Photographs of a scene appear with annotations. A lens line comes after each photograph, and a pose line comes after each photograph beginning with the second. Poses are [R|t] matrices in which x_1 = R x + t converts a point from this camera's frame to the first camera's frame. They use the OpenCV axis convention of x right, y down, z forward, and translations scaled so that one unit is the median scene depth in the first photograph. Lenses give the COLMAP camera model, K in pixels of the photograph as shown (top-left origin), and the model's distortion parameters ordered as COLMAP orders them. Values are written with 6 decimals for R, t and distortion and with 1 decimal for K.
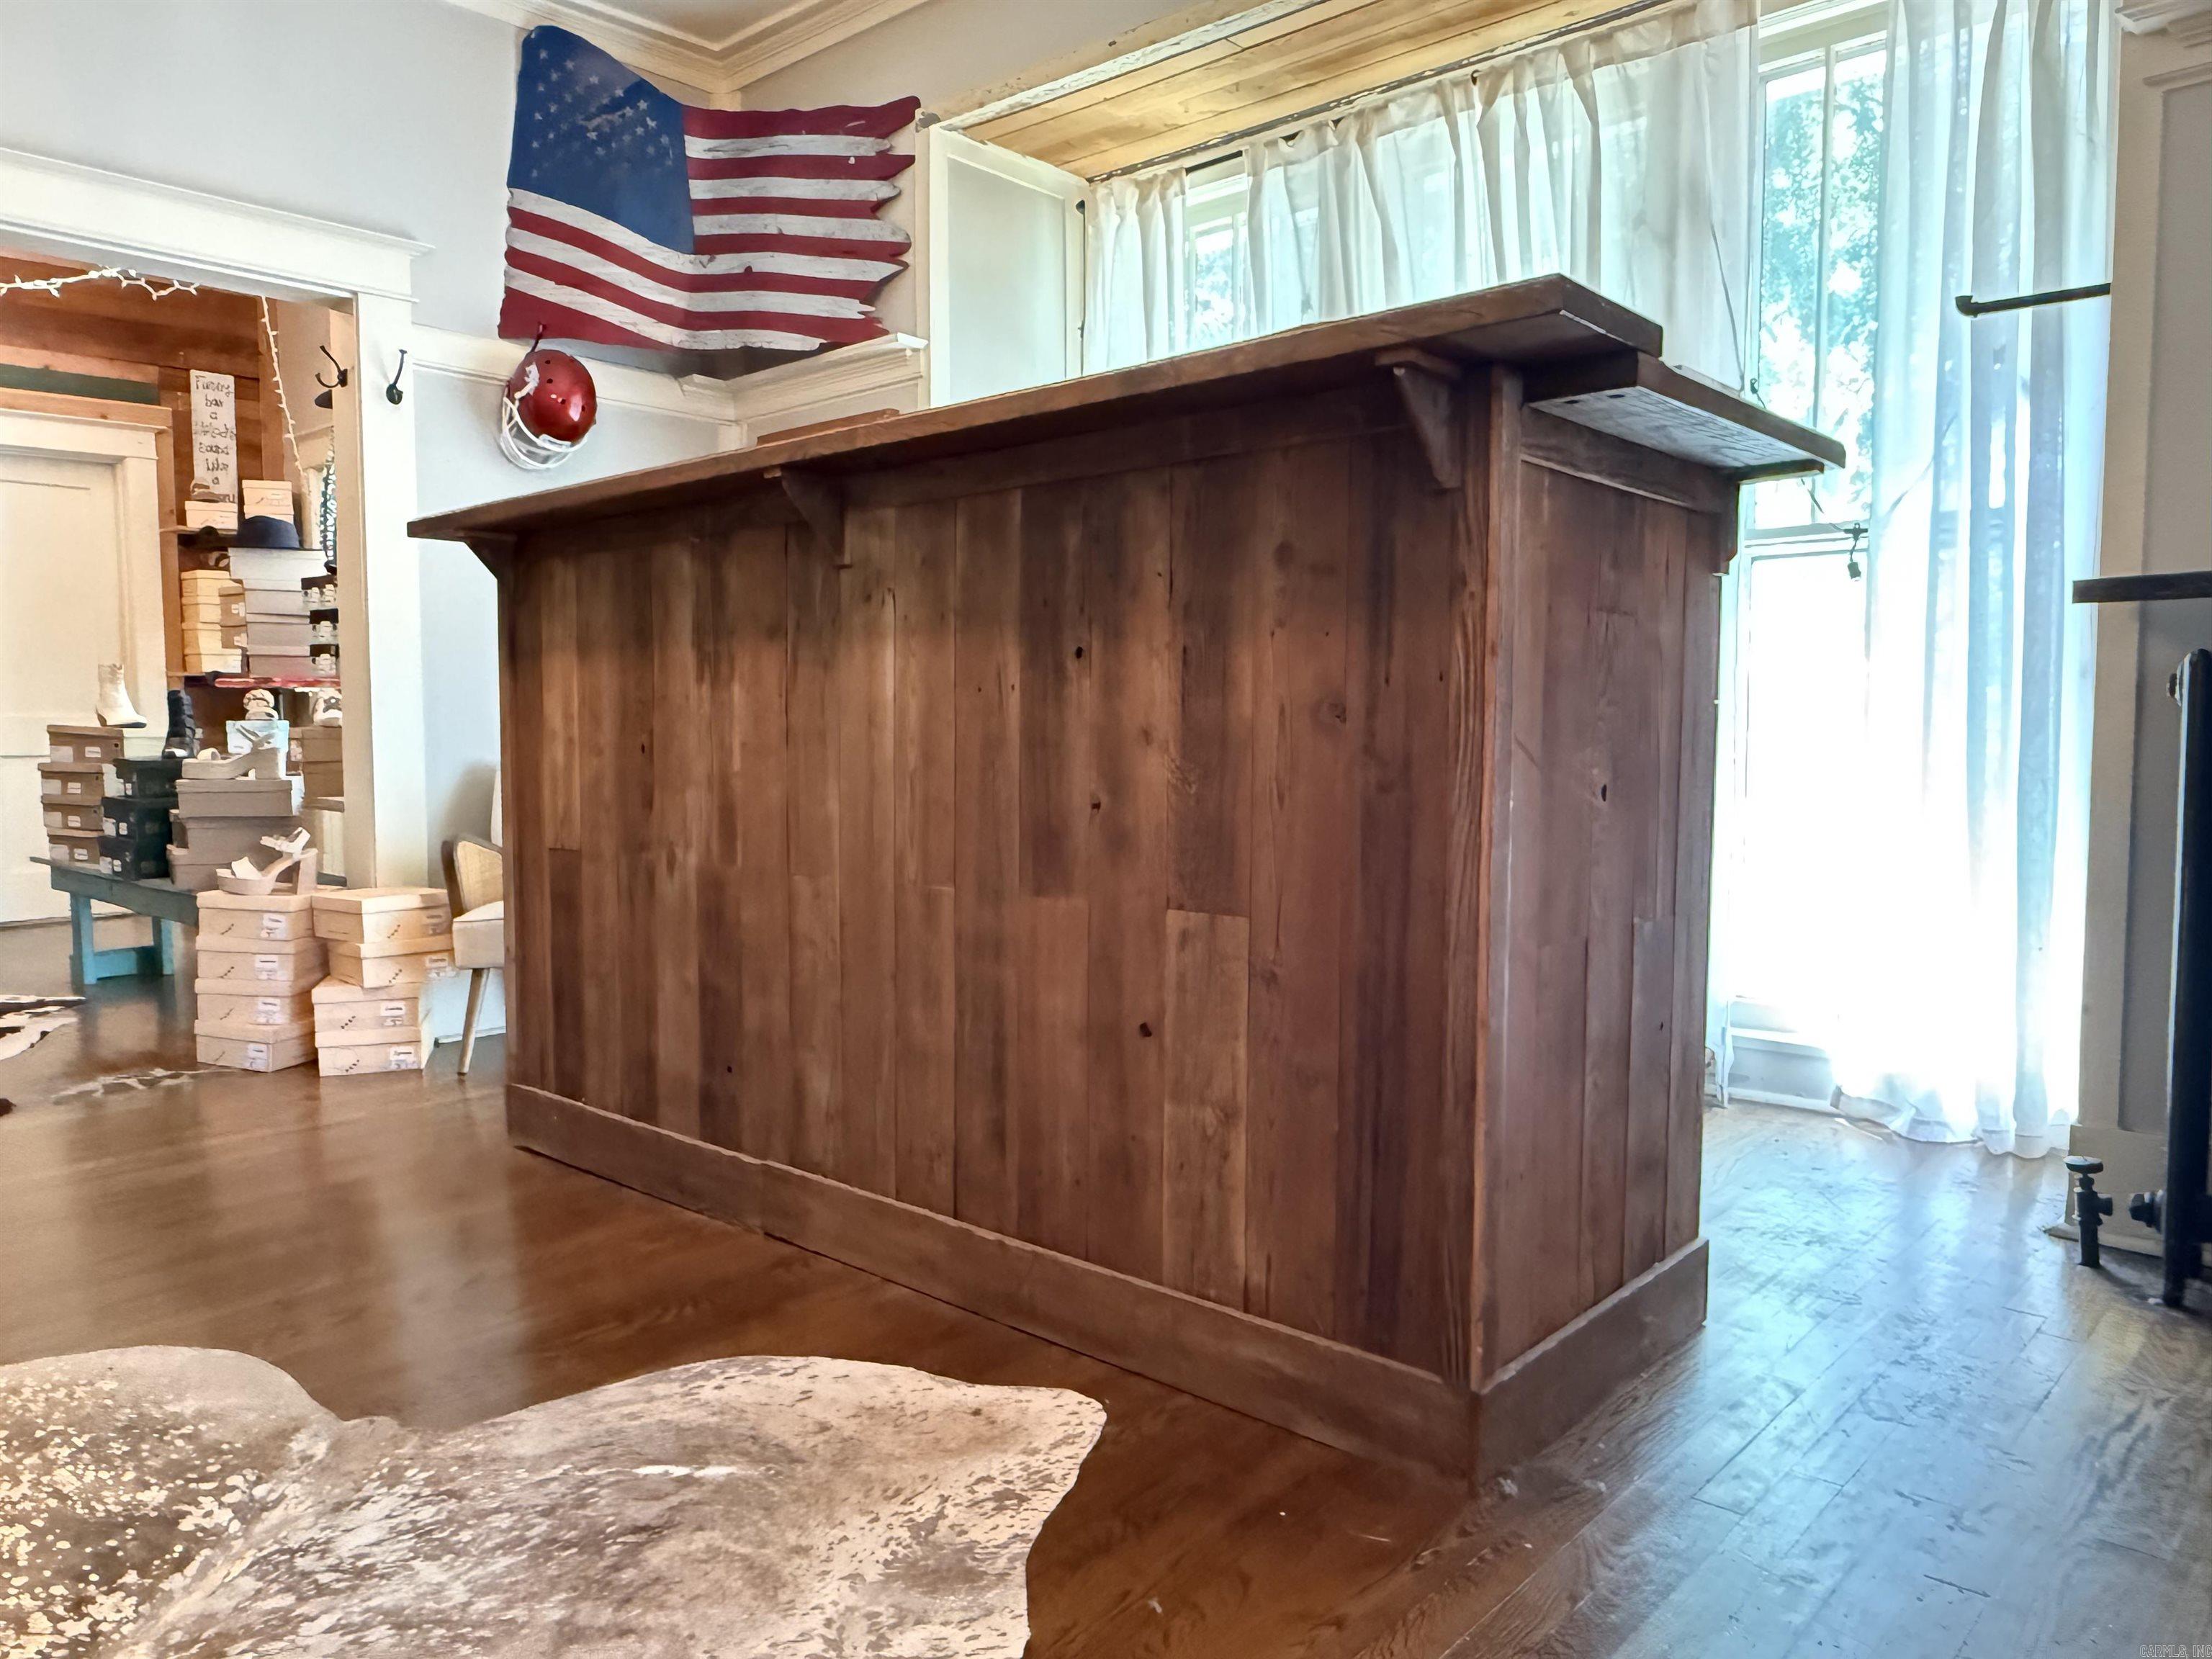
lens RADIAL K [[1509.1, 0, 1107.1], [0, 1509.1, 838.1], [0, 0, 1]] dist [-0.002309, -0.002721]
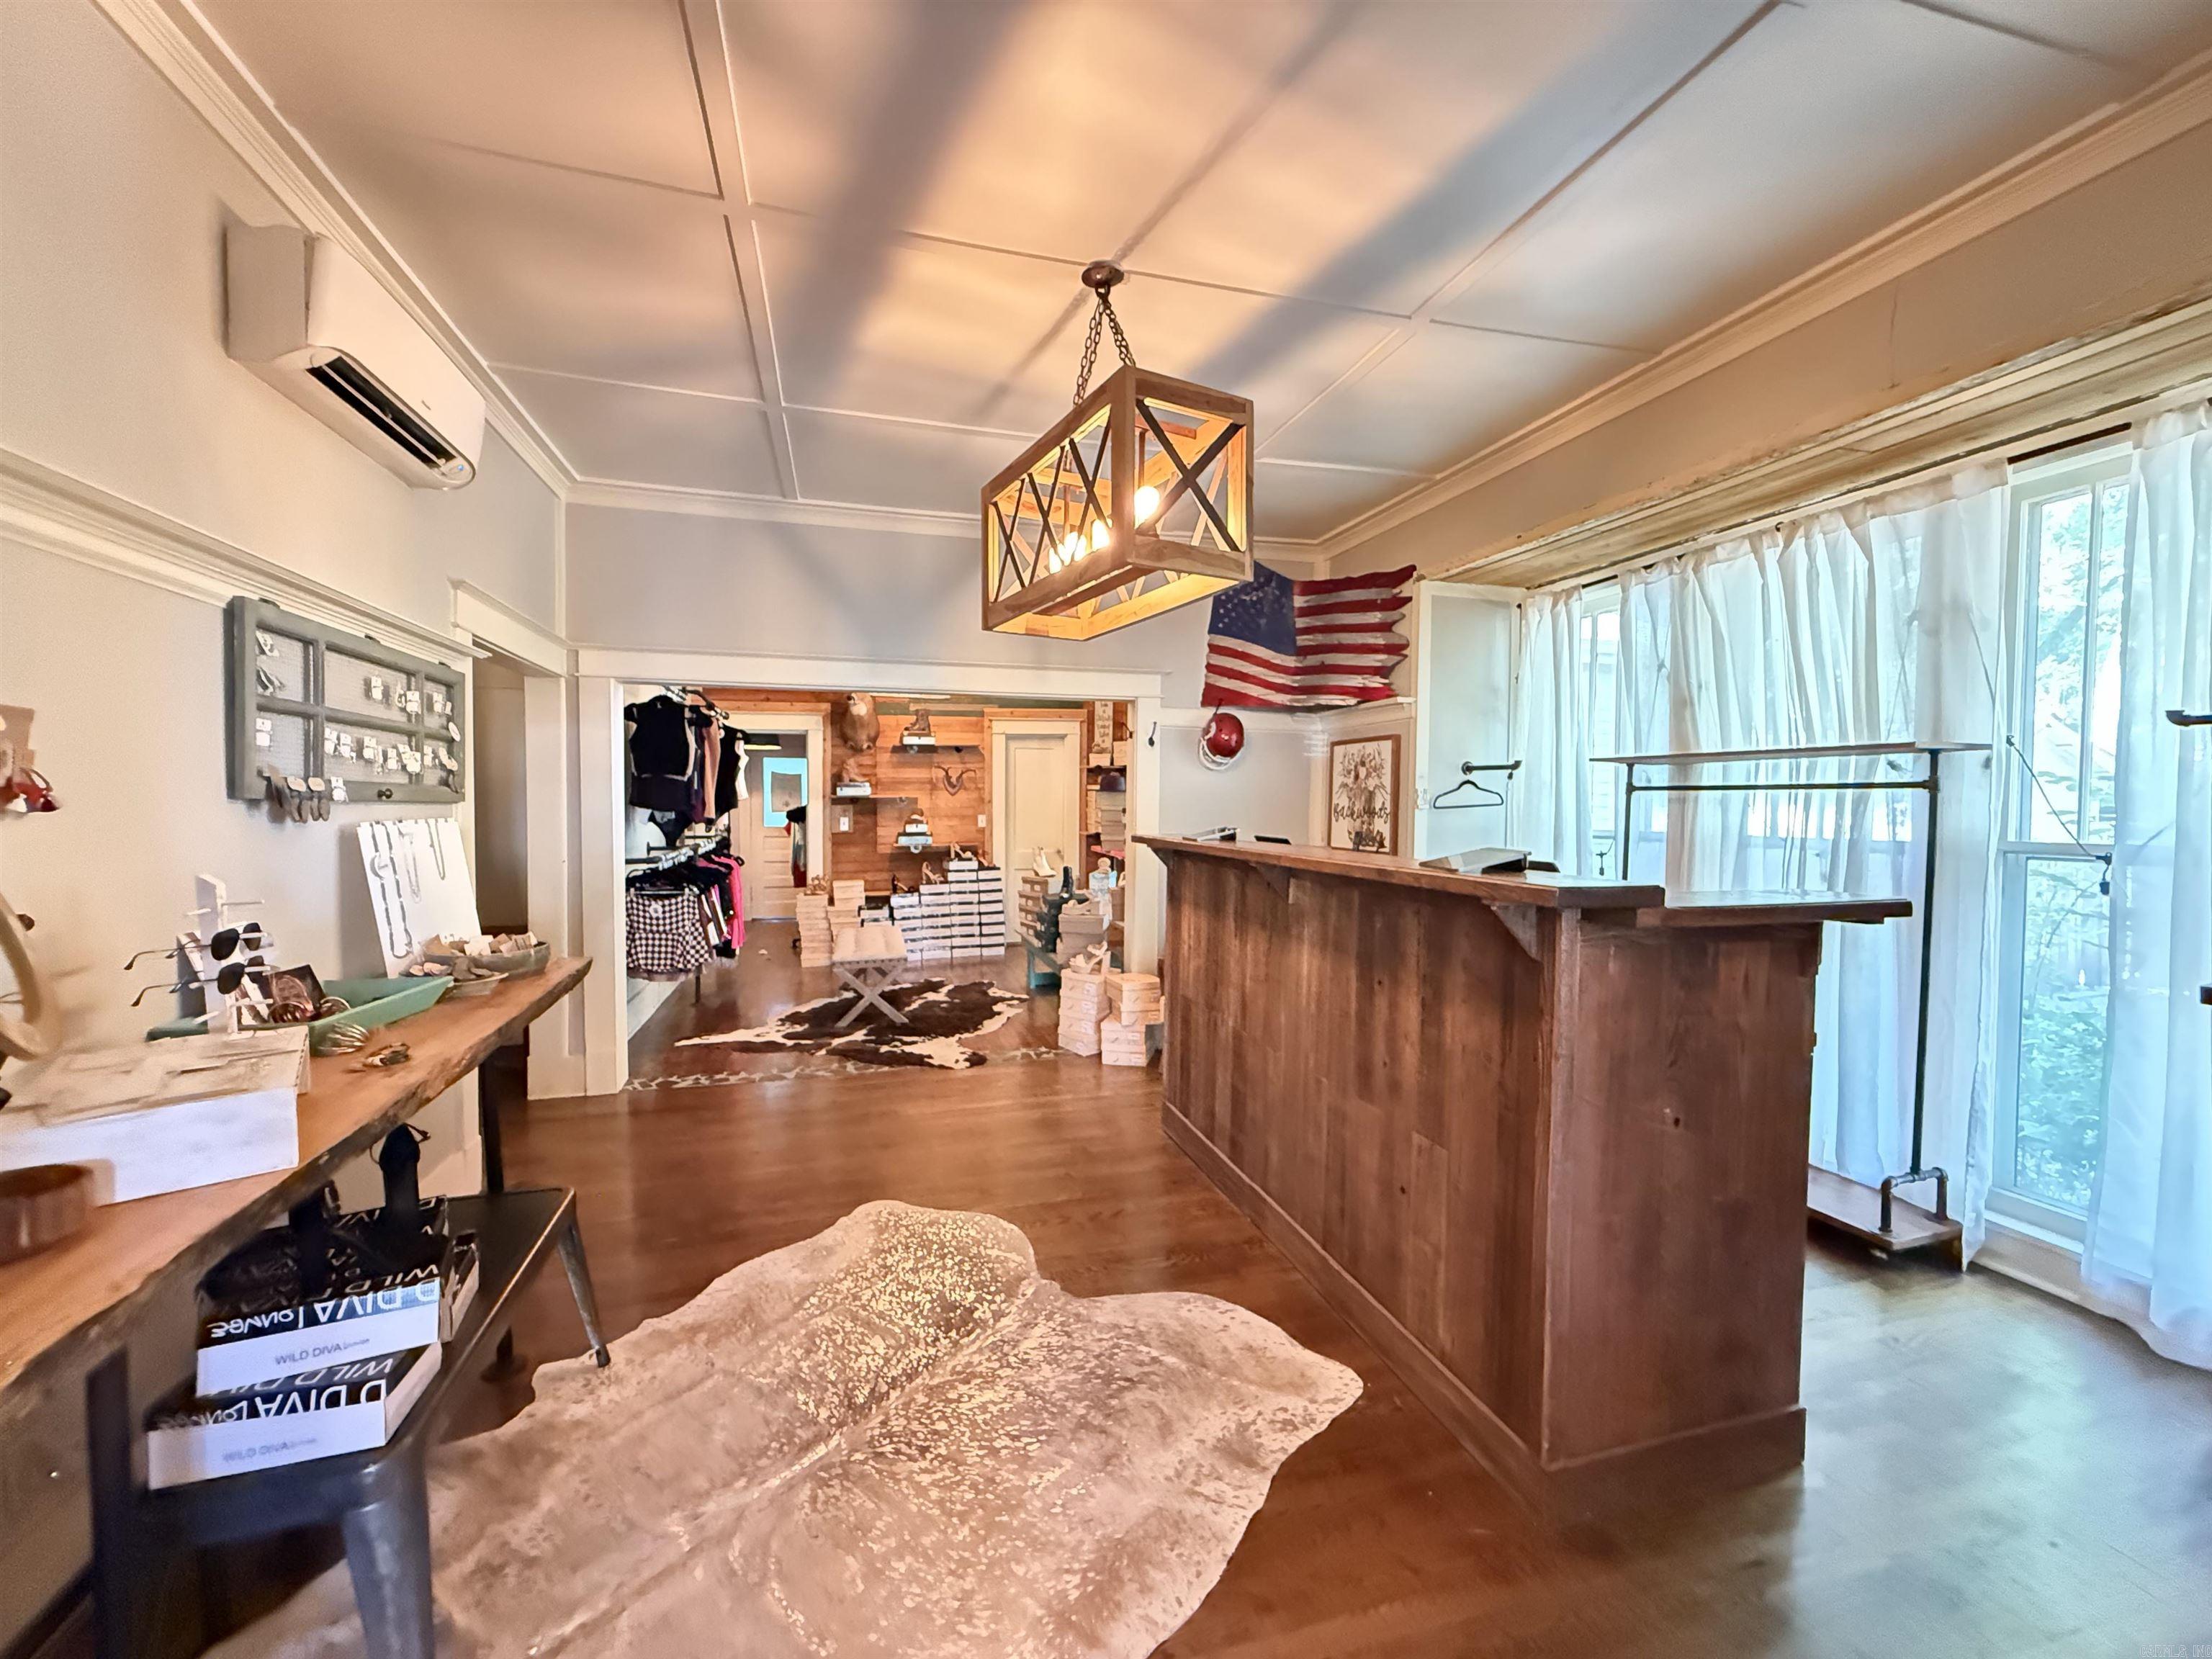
lens RADIAL K [[882.2, 0, 1108.7], [0, 882.2, 828.6], [0, 0, 1]] dist [-0.002683, 0.000863]
pose [[0.844191, 0.027168, -0.535354, 0.159593], [-0.047502, 0.998577, -0.024229, -0.152917], [0.533934, 0.045884, 0.844280, -0.084001]]
